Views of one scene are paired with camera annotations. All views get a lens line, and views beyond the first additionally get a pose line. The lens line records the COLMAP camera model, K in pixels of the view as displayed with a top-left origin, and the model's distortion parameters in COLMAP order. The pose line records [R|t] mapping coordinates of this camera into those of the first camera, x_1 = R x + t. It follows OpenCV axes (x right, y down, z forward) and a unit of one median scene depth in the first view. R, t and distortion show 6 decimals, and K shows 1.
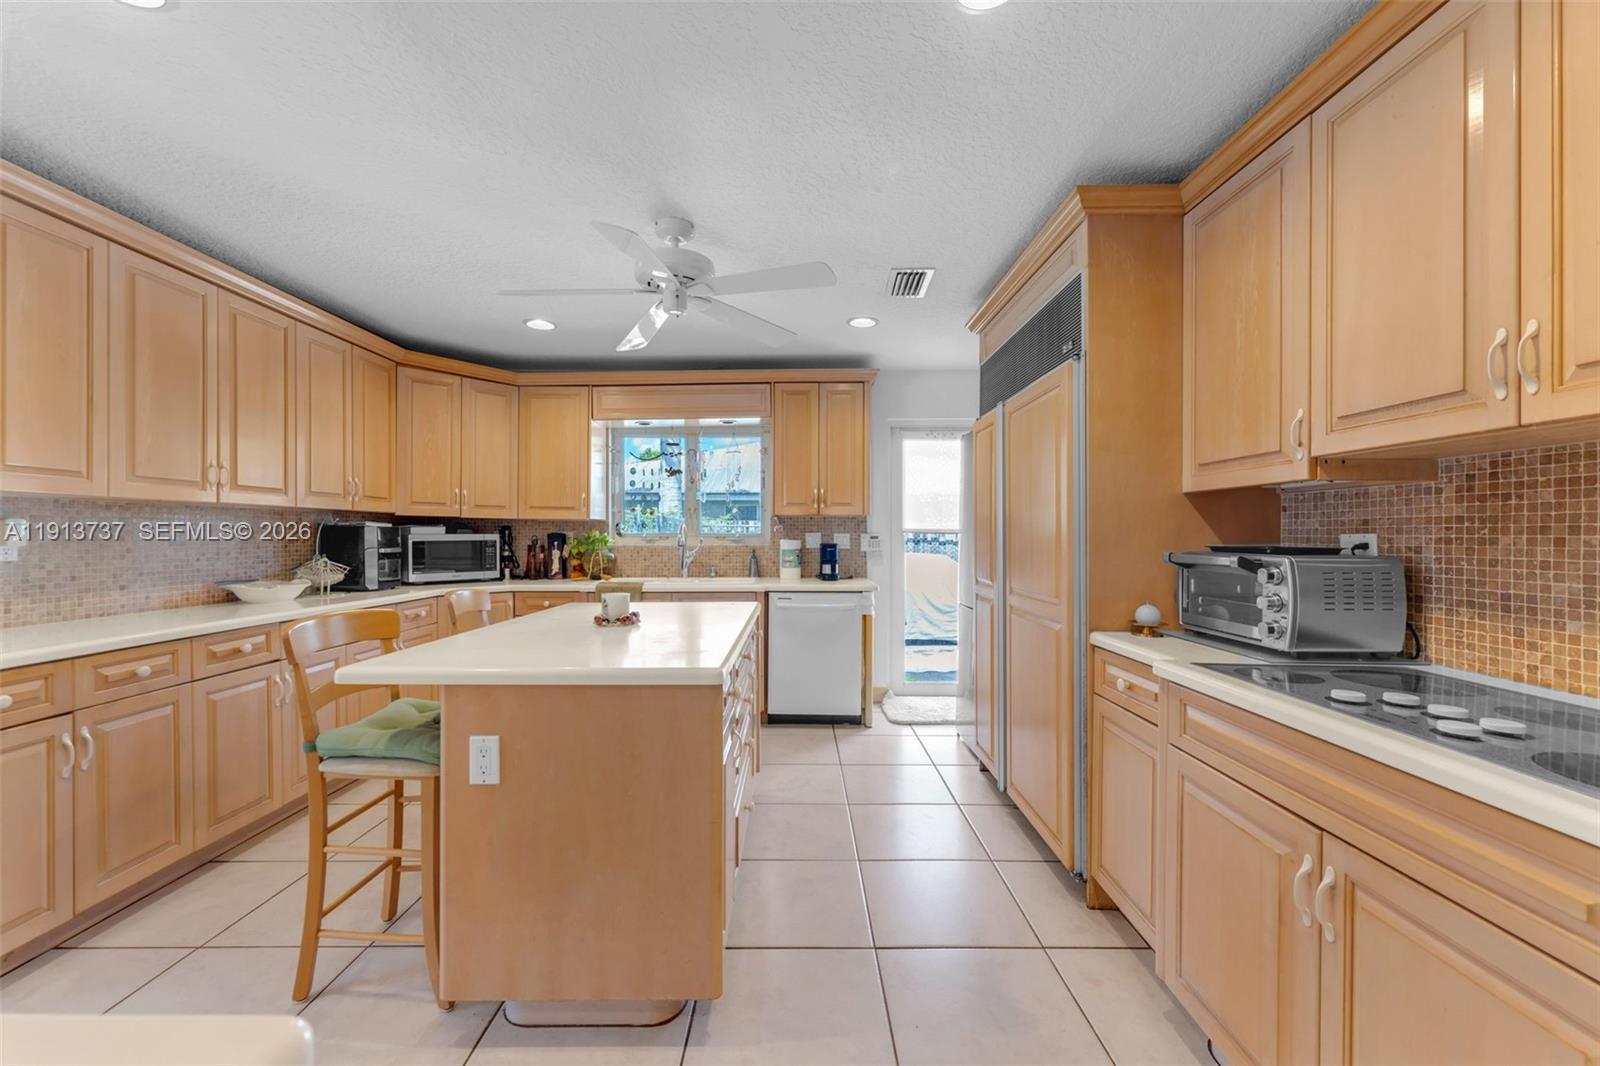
lens RADIAL K [[646.2, 0, 800.0], [0, 646.2, 533.0], [0, 0, 1]] dist [0.000035, -0.000112]
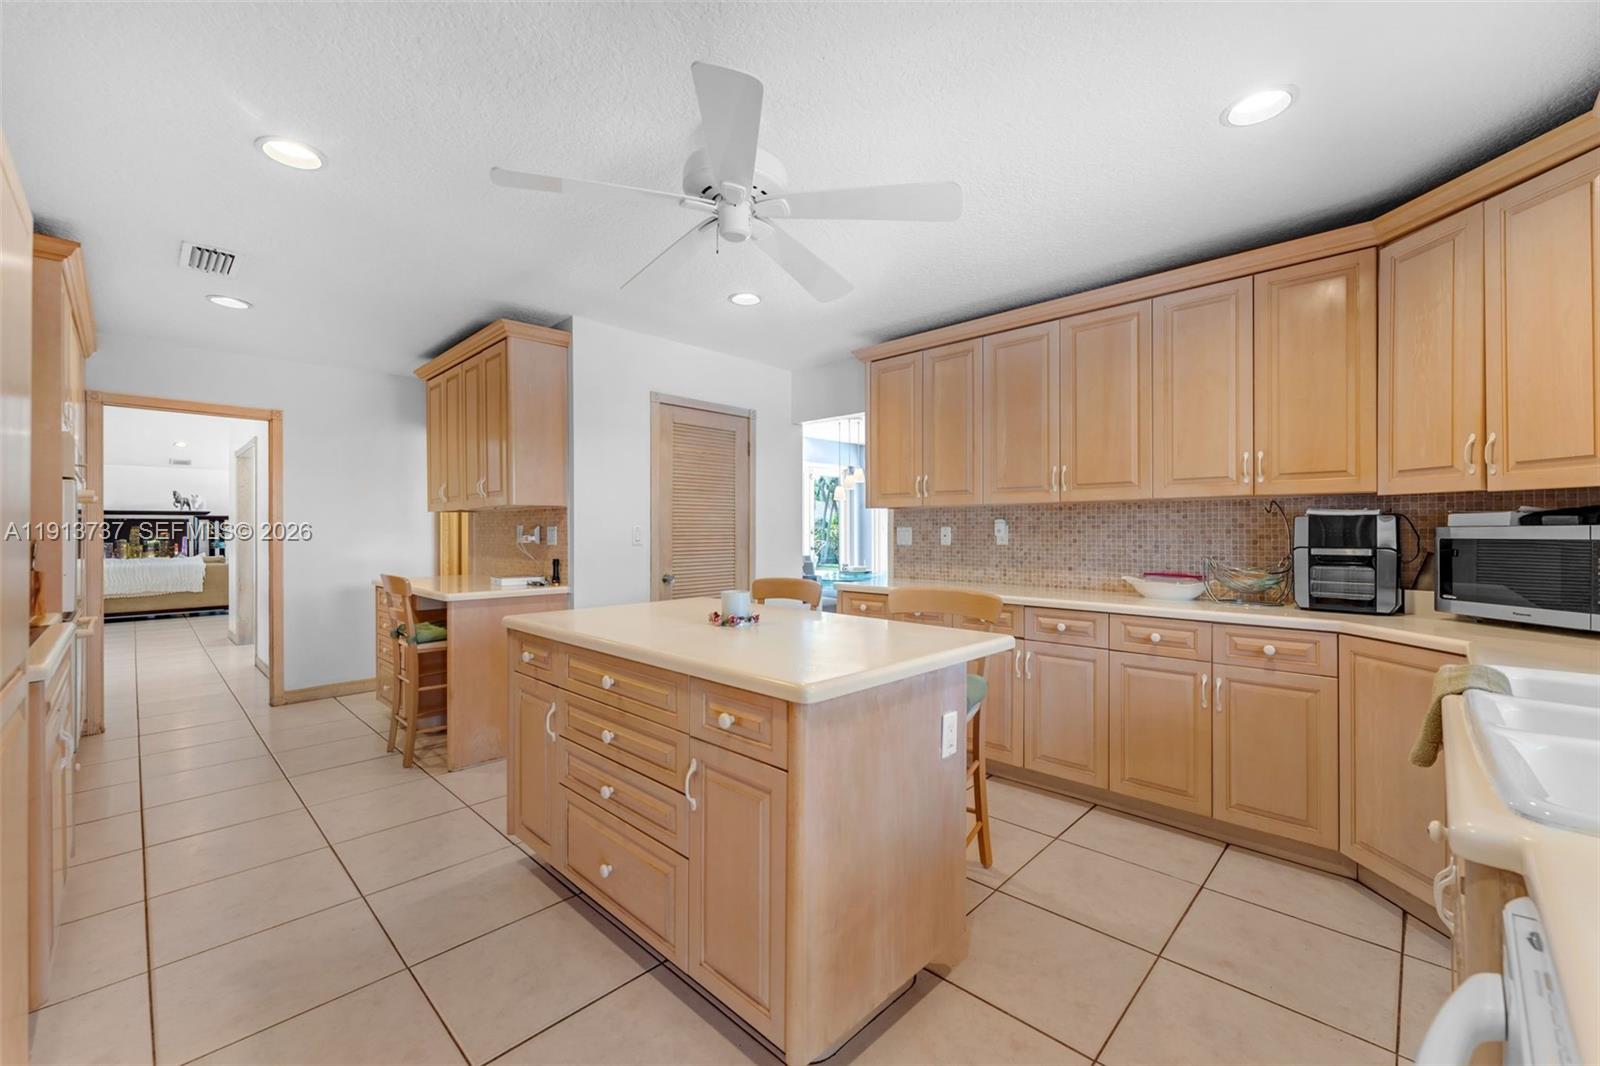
lens RADIAL K [[646.2, 0, 800.0], [0, 646.2, 533.0], [0, 0, 1]] dist [0.000035, -0.000112]
pose [[-0.702573, -0.002835, -0.711606, 0.254482], [-0.002646, 0.999996, -0.001372, 0.012815], [0.711606, 0.000919, -0.702578, 1.362951]]
